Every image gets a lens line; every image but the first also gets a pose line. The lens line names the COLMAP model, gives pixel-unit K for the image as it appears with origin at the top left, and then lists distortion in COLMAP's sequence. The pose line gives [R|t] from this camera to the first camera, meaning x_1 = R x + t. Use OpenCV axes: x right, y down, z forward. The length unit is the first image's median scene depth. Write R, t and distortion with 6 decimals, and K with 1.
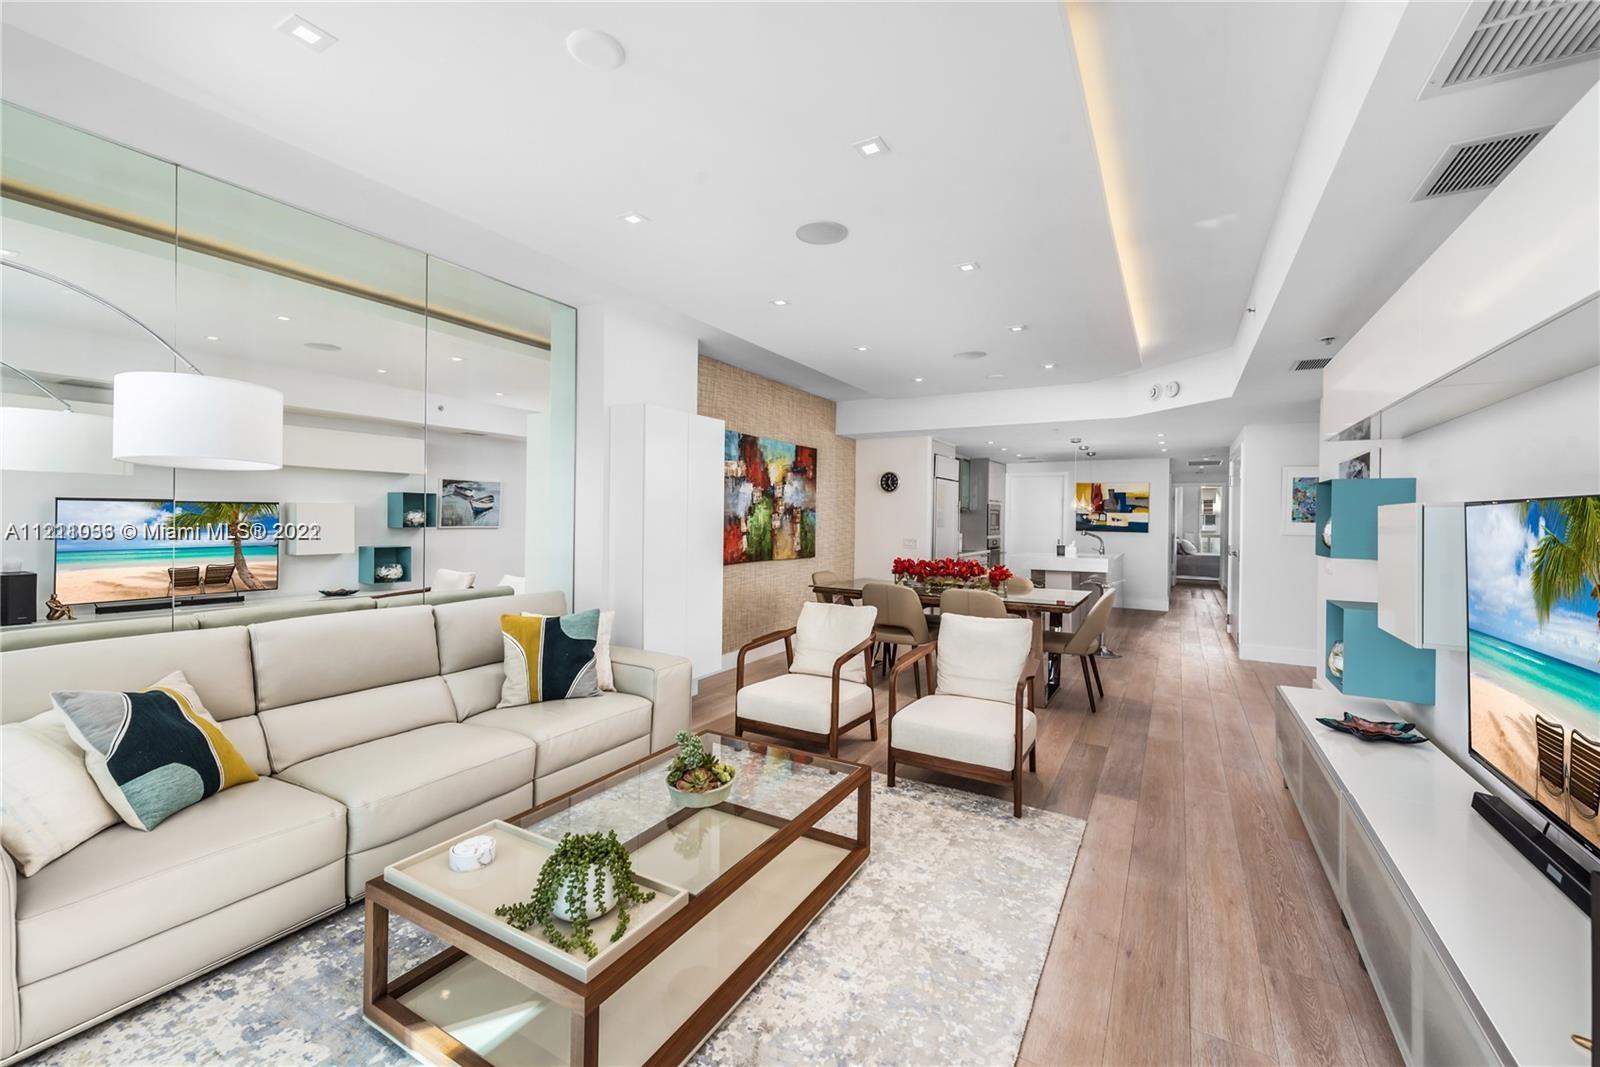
lens RADIAL K [[652.1, 0, 800.5], [0, 652.1, 519.6], [0, 0, 1]] dist [0.015937, -0.000176]
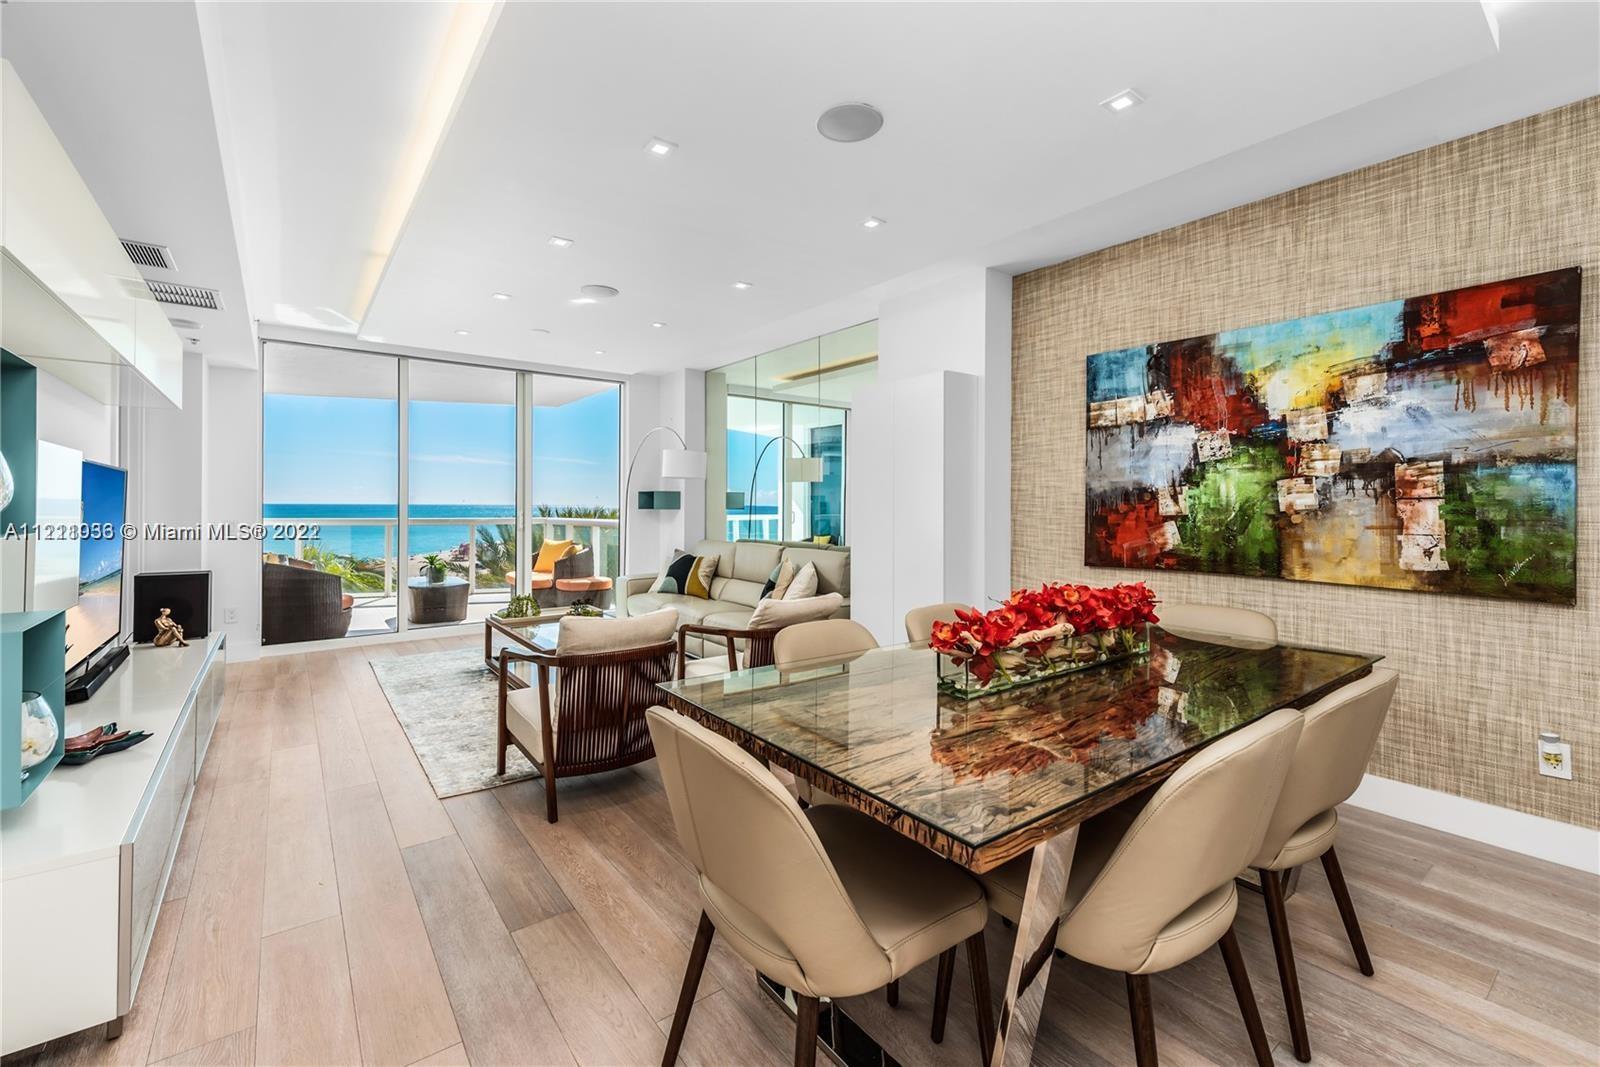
lens RADIAL K [[675.9, 0, 798.5], [0, 675.9, 497.9], [0, 0, 1]] dist [0.020263, -0.006736]
pose [[-0.390240, -0.023720, -0.920408, 0.523023], [-0.012456, 0.999713, -0.020483, 0.018122], [0.920629, 0.003472, -0.390423, 0.846184]]
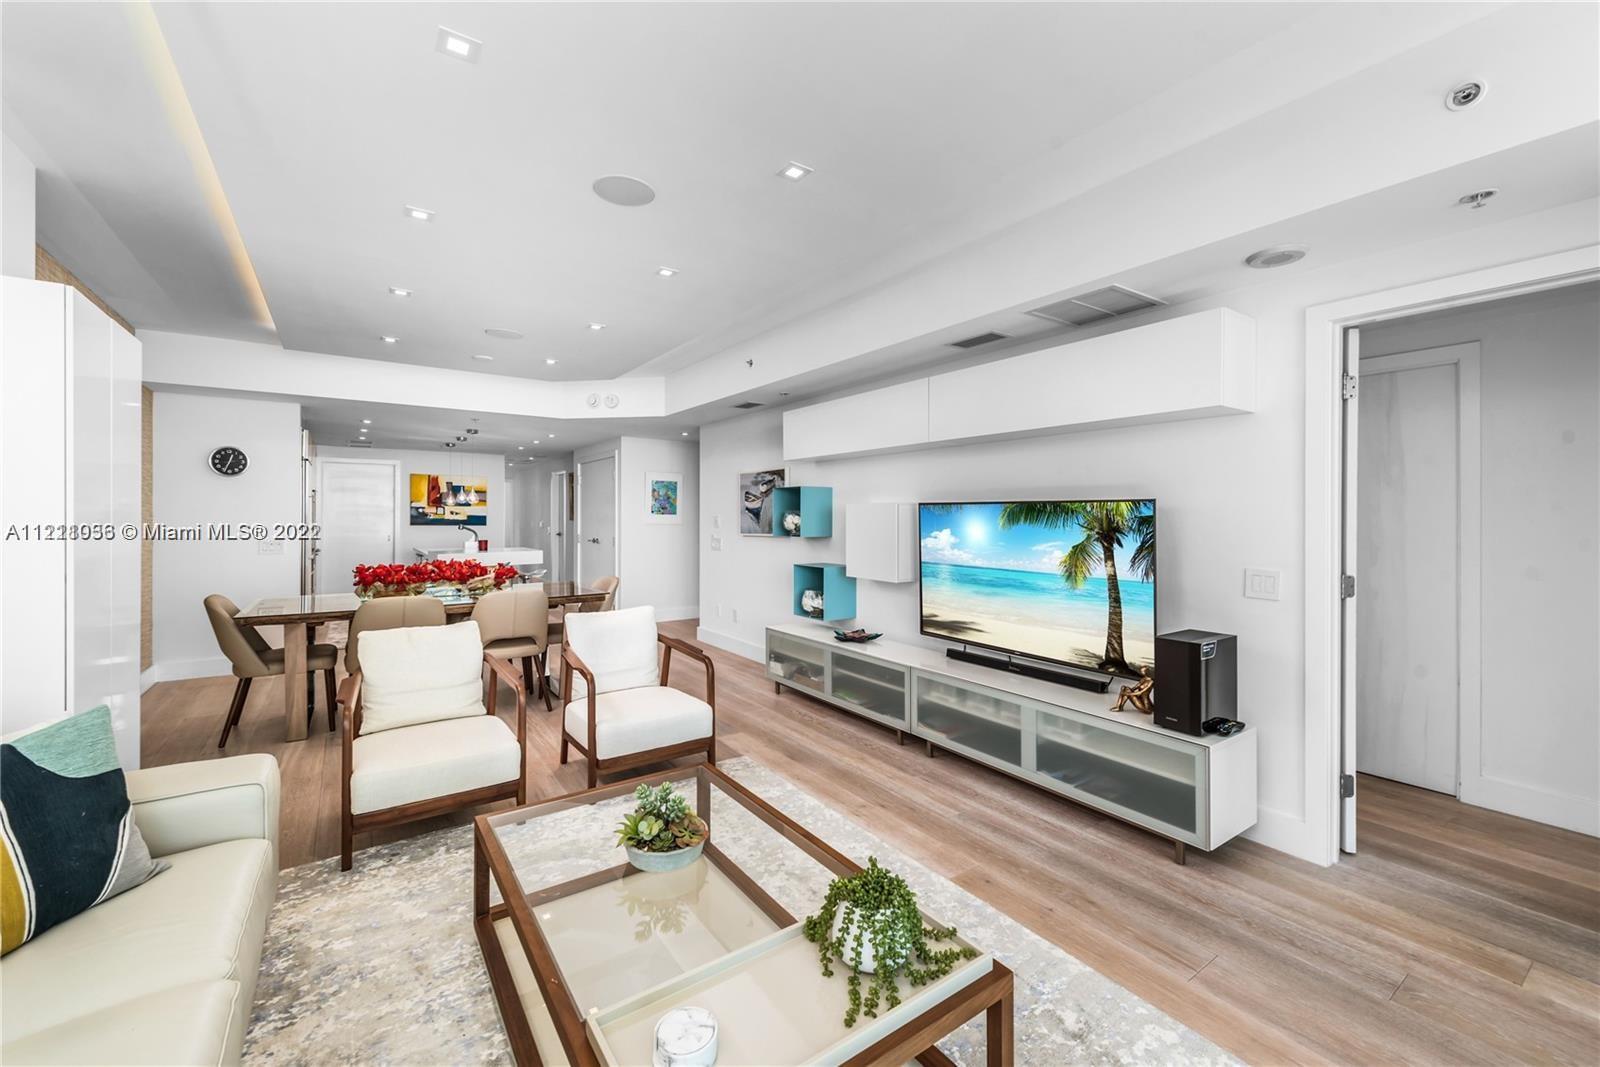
lens RADIAL K [[643.7, 0, 802.3], [0, 643.7, 522.2], [0, 0, 1]] dist [0.012467, -0.000793]
pose [[0.423678, -0.018626, 0.905621, -0.281446], [0.004634, 0.999820, 0.018396, -0.002566], [-0.905801, -0.003598, 0.423688, 0.175140]]
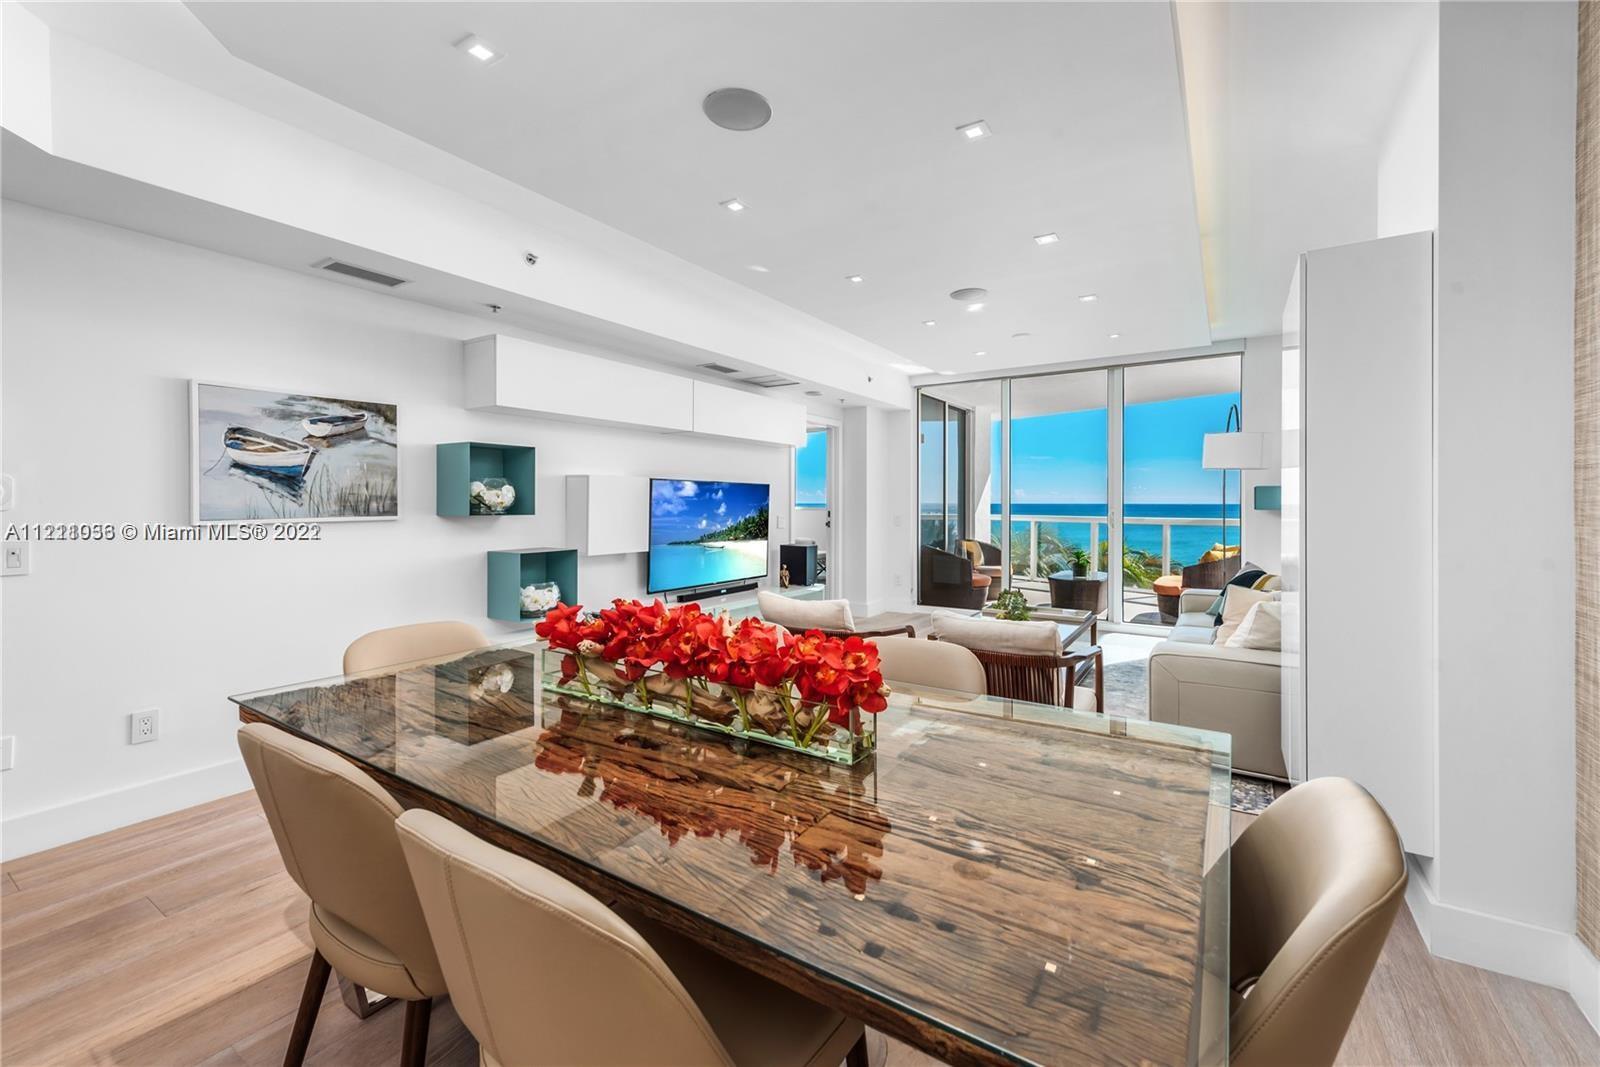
lens RADIAL K [[655.6, 0, 797.2], [0, 655.6, 499.3], [0, 0, 1]] dist [0.017066, -0.005933]
pose [[-0.997865, -0.015987, 0.063323, 0.134625], [-0.015950, 0.999872, 0.001080, 0.011108], [-0.063332, 0.000067, -0.997993, 1.067680]]
